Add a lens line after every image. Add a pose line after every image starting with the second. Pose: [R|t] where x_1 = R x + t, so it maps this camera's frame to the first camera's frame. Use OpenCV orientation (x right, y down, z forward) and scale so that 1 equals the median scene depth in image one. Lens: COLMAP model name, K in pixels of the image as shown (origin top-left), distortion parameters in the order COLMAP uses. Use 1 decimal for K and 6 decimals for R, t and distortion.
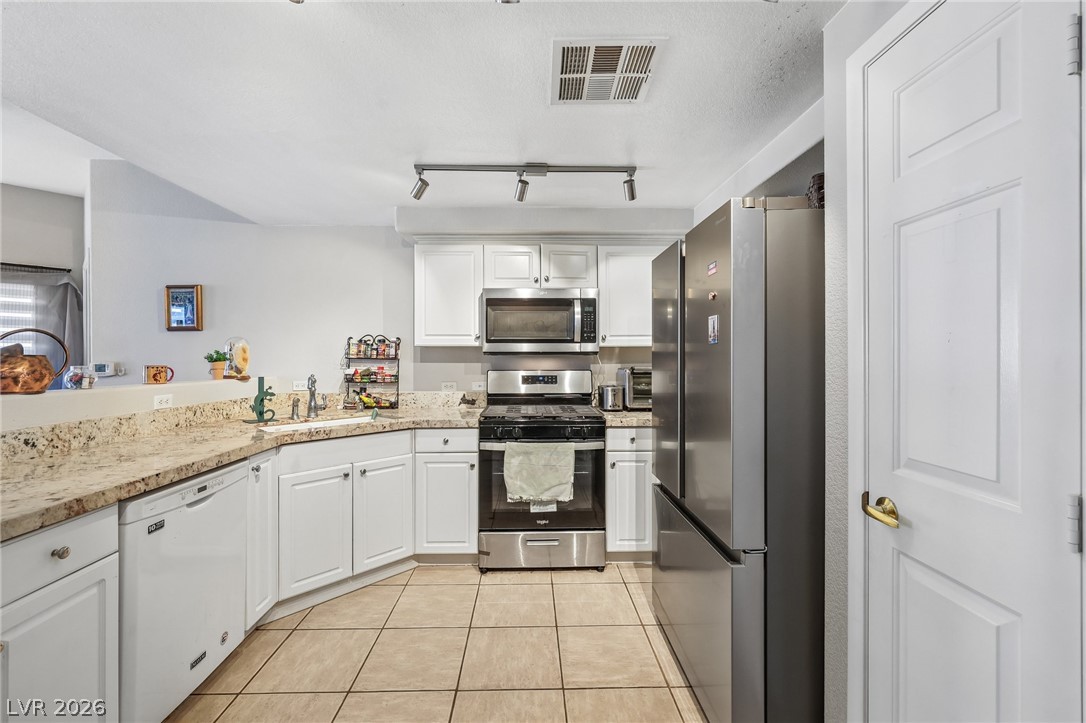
lens RADIAL K [[457.4, 0, 539.4], [0, 457.4, 357.4], [0, 0, 1]] dist [0.000523, 0.000453]
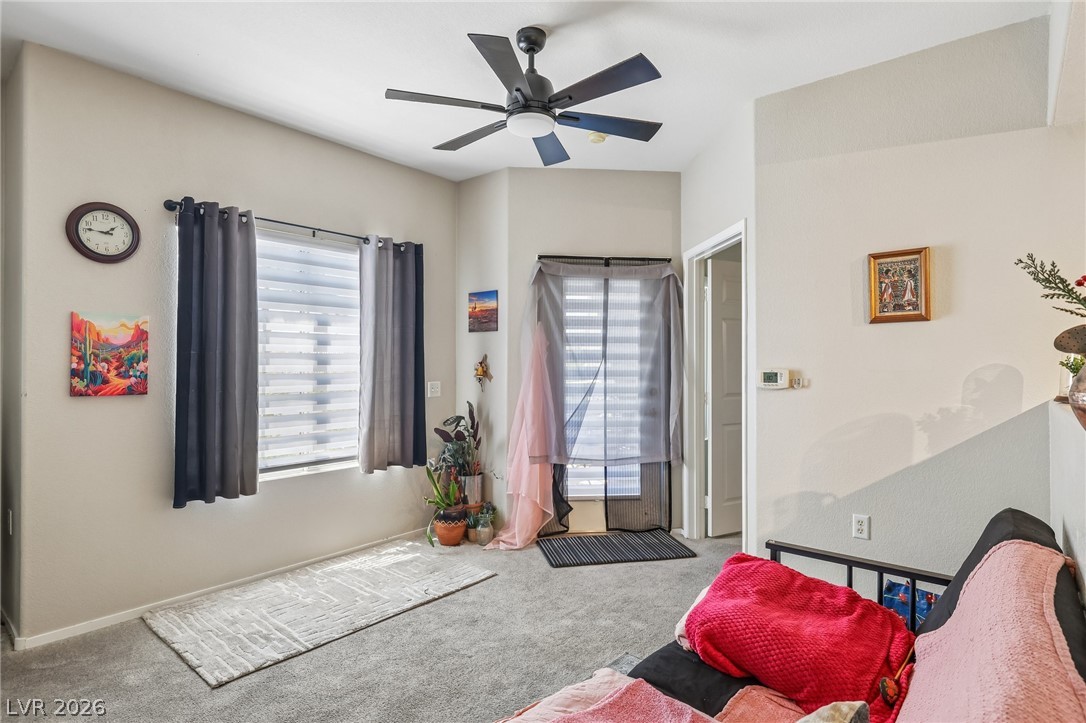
lens RADIAL K [[560.5, 0, 546.5], [0, 560.5, 363.5], [0, 0, 1]] dist [0.001196, 0.000495]
pose [[0.753629, 0.004718, -0.657283, -0.752858], [-0.003777, 0.999989, 0.002847, -0.000365], [0.657289, 0.000336, 0.753638, 0.099760]]
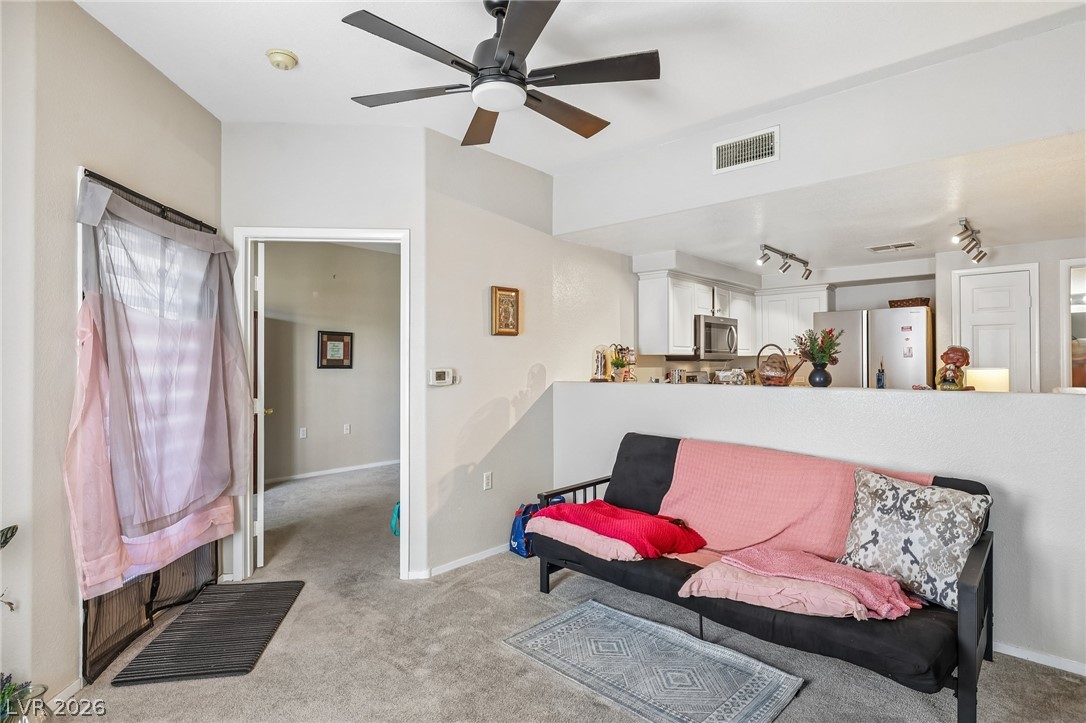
lens RADIAL K [[557.5, 0, 548.0], [0, 557.5, 357.3], [0, 0, 1]] dist [0.000919, 0.000222]
pose [[0.690179, 0.005850, 0.723615, -1.860405], [0.002359, 0.999944, -0.010334, -0.000269], [-0.723635, 0.008839, 0.690127, 0.156459]]
